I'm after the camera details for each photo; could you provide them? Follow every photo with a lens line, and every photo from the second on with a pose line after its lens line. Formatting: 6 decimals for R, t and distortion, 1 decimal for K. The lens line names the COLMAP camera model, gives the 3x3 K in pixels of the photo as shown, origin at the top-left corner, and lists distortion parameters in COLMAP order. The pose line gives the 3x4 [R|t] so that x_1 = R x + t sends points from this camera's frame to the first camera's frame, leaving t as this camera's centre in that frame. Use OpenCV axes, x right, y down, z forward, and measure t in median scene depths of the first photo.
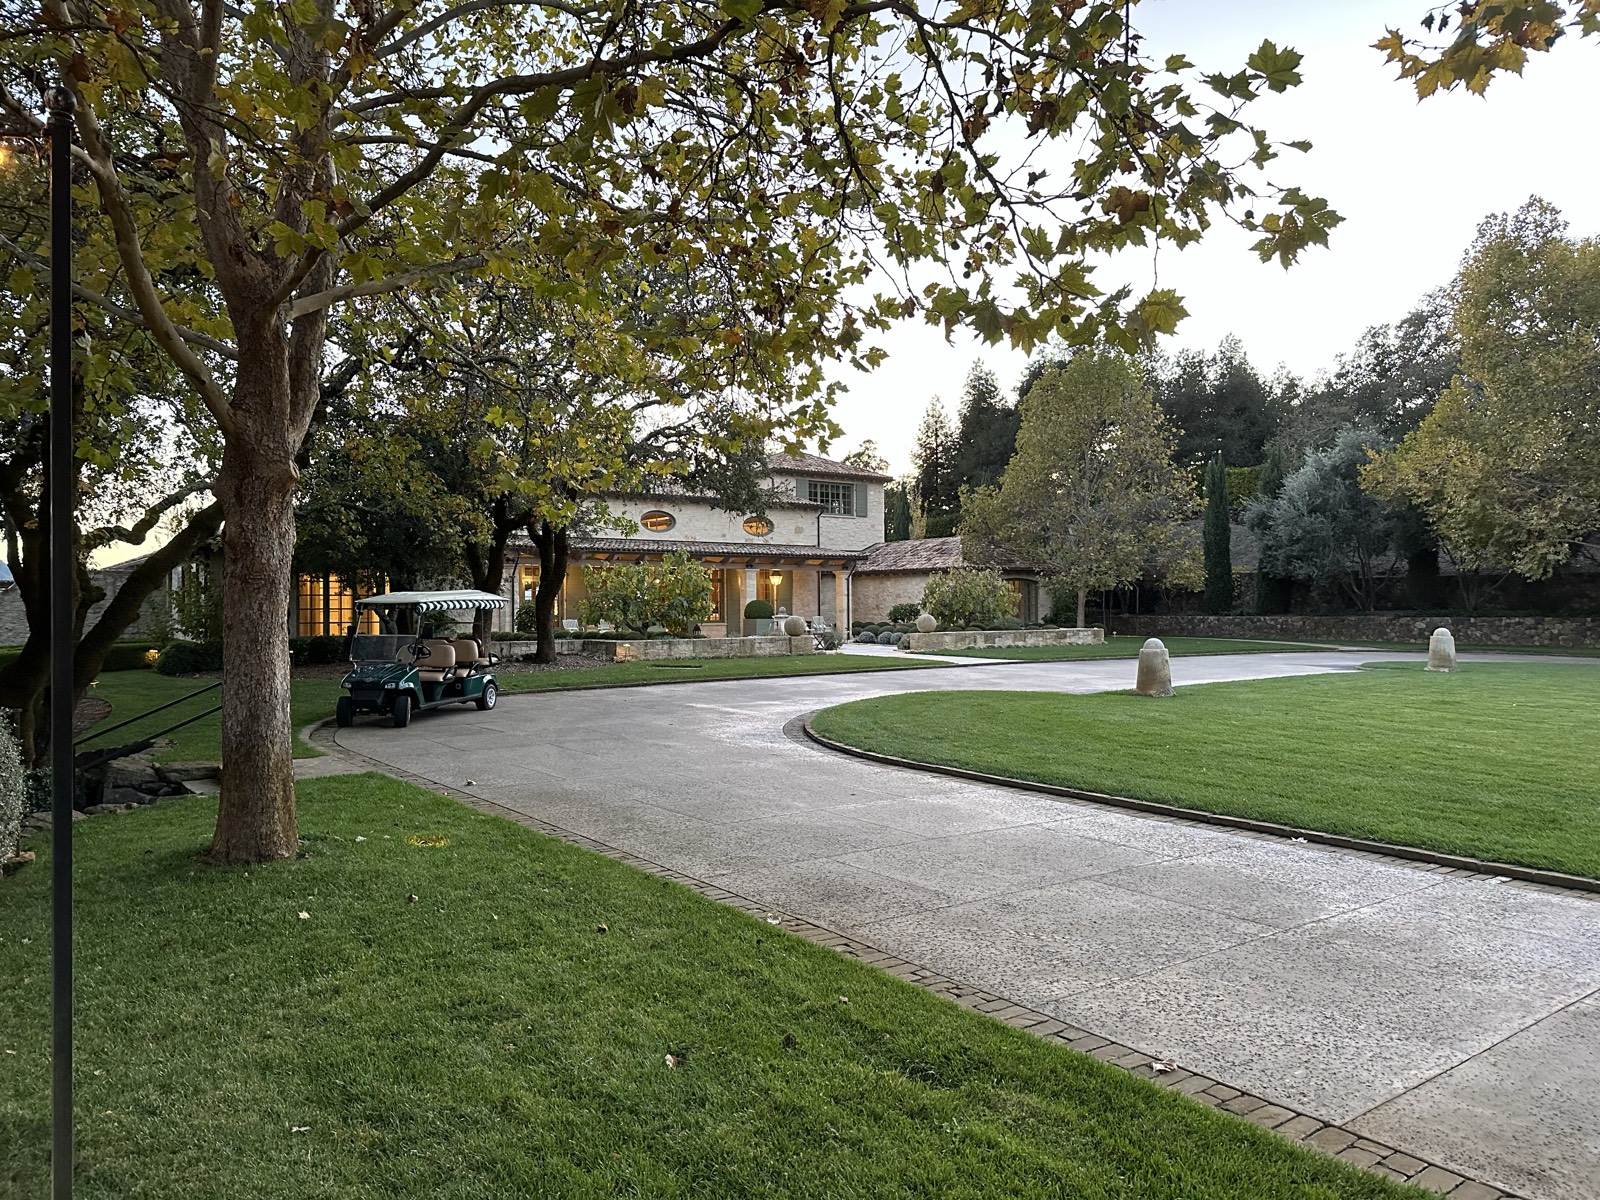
lens RADIAL K [[1094.0, 0, 799.7], [0, 1094.0, 601.9], [0, 0, 1]] dist [0.000457, 0.000016]
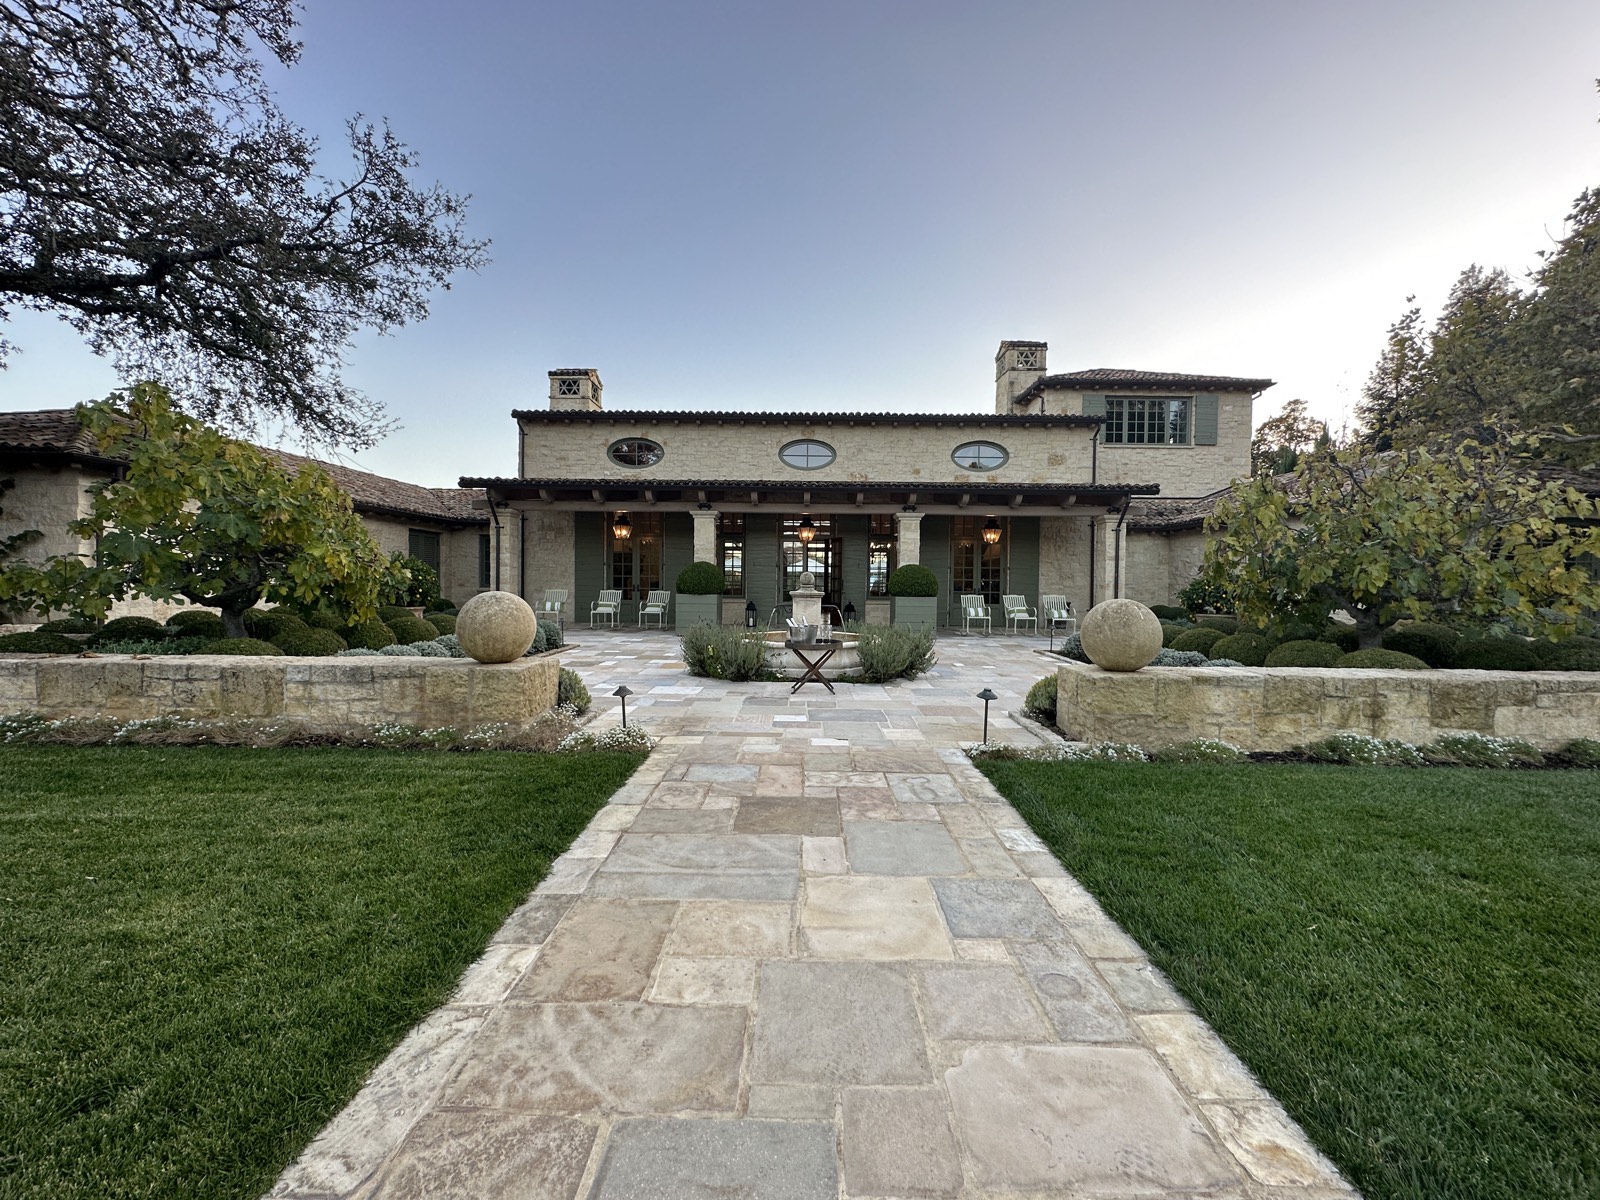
lens RADIAL K [[644.2, 0, 802.3], [0, 644.2, 597.4], [0, 0, 1]] dist [-0.000665, -0.000069]
pose [[0.801521, 0.029375, -0.597245, 0.109467], [-0.013818, 0.999436, 0.030611, 0.005425], [0.597807, -0.016283, 0.801474, 0.619696]]
